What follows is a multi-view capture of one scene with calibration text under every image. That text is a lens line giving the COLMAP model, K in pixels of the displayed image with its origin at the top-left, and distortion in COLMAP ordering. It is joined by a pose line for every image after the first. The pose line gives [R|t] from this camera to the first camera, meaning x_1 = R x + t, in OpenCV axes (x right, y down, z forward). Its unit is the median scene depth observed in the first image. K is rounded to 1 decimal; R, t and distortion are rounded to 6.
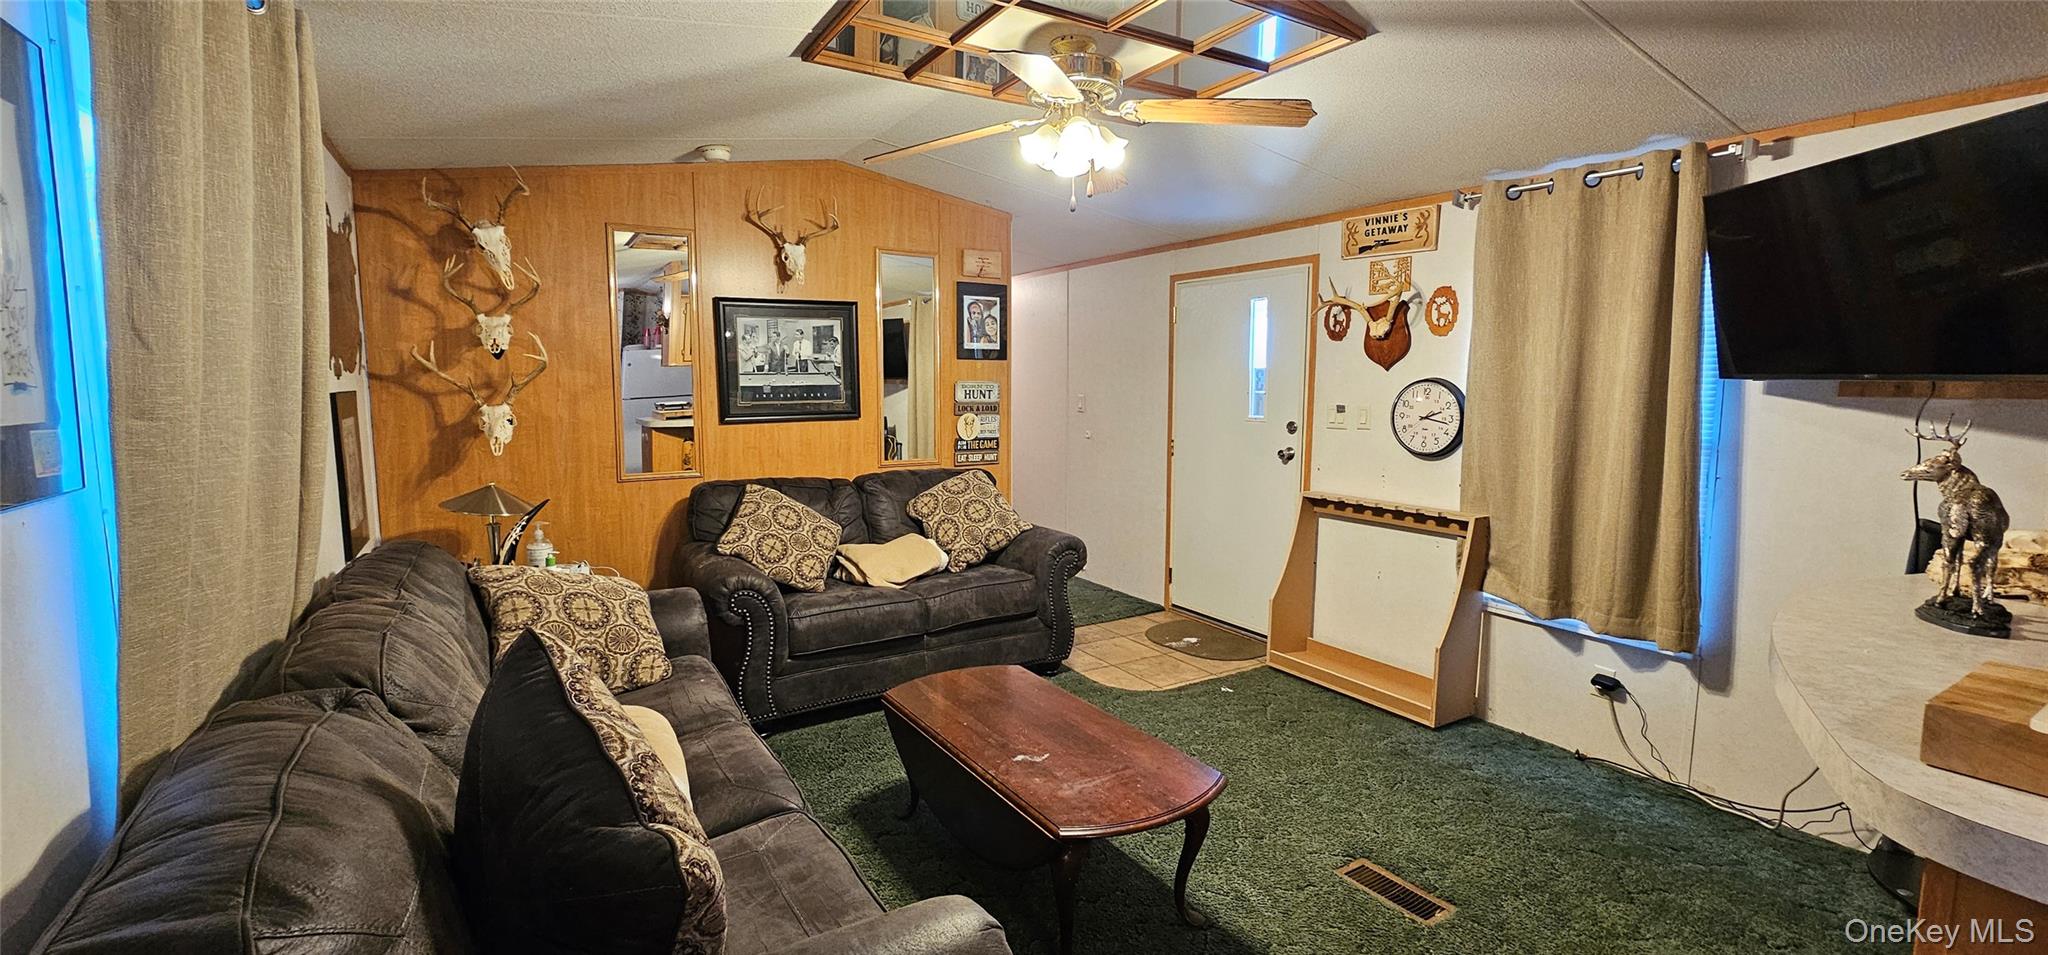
lens RADIAL K [[844.1, 0, 1024.4], [0, 844.1, 471.0], [0, 0, 1]] dist [-0.001666, 0.001582]
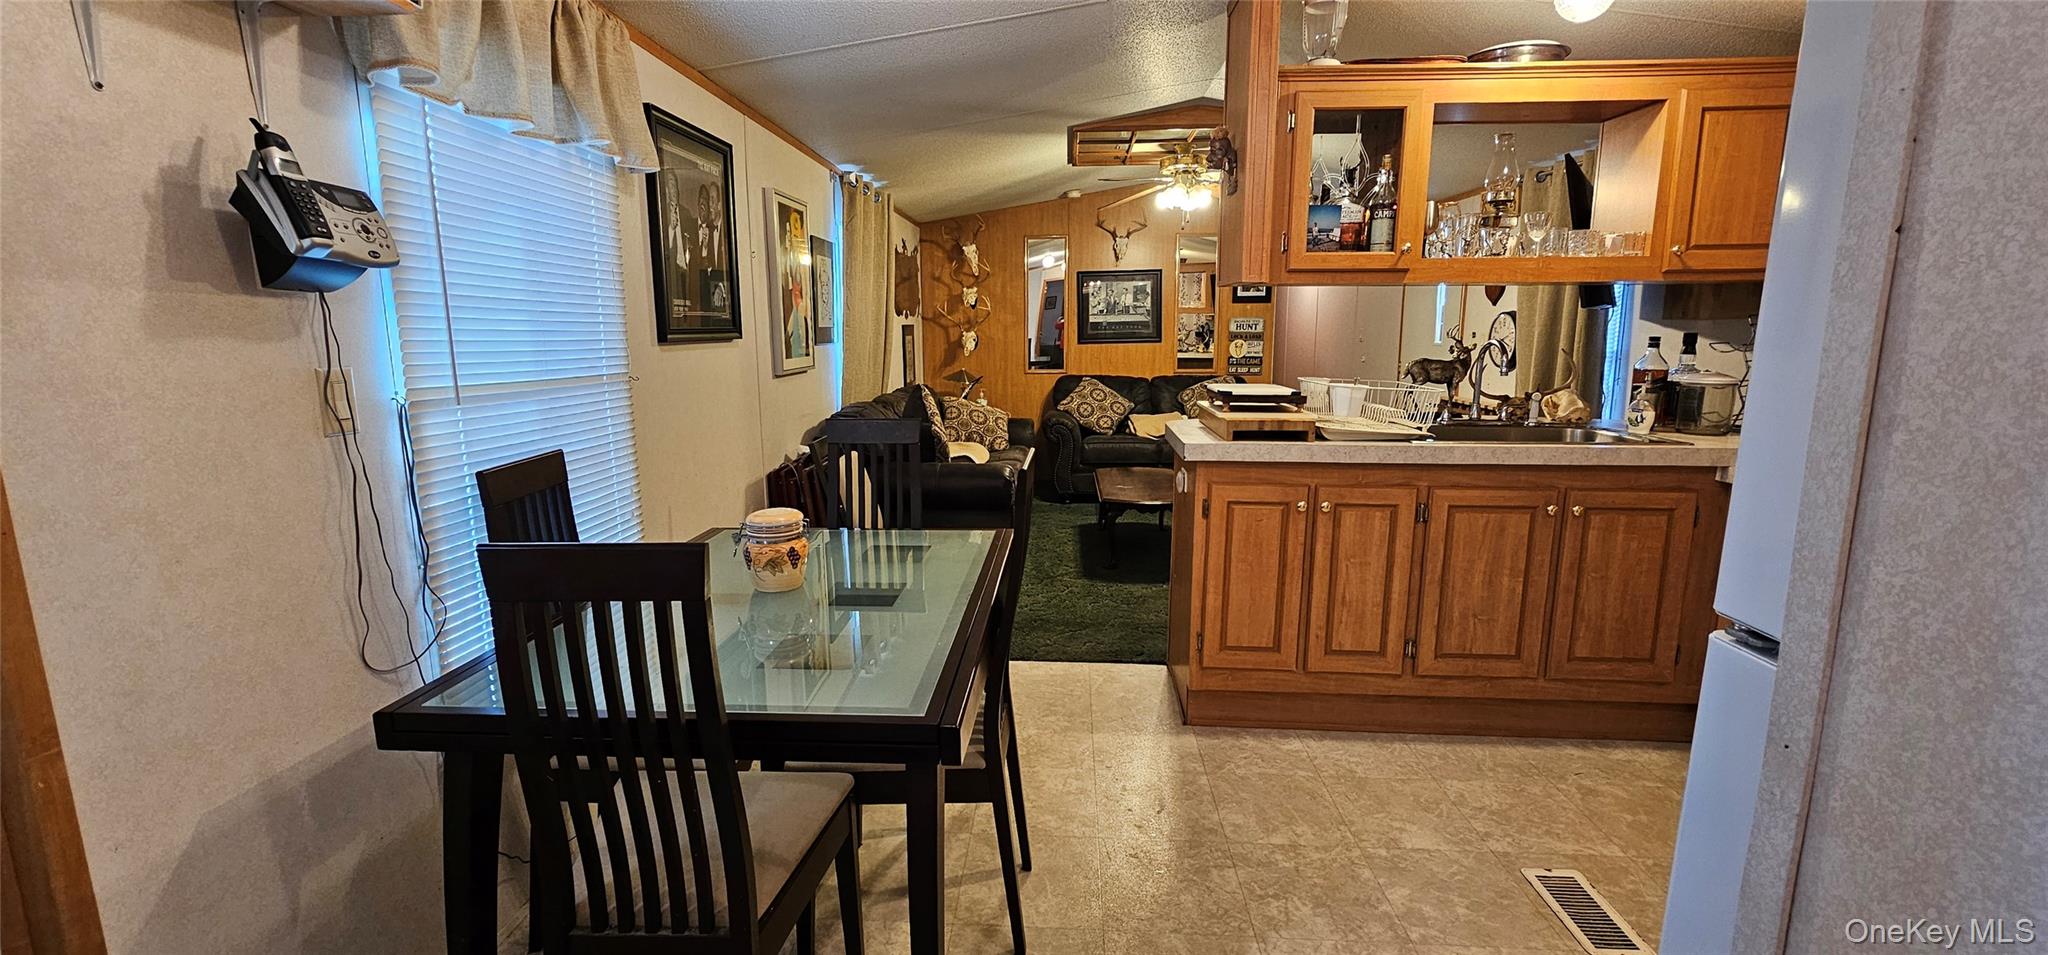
lens RADIAL K [[844.1, 0, 1015.8], [0, 844.1, 467.1], [0, 0, 1]] dist [-0.001666, 0.001582]
pose [[0.816683, 0.088725, -0.570226, 0.566176], [-0.052548, 0.995439, 0.079627, 0.067934], [0.574690, -0.035066, 0.817620, -0.533930]]
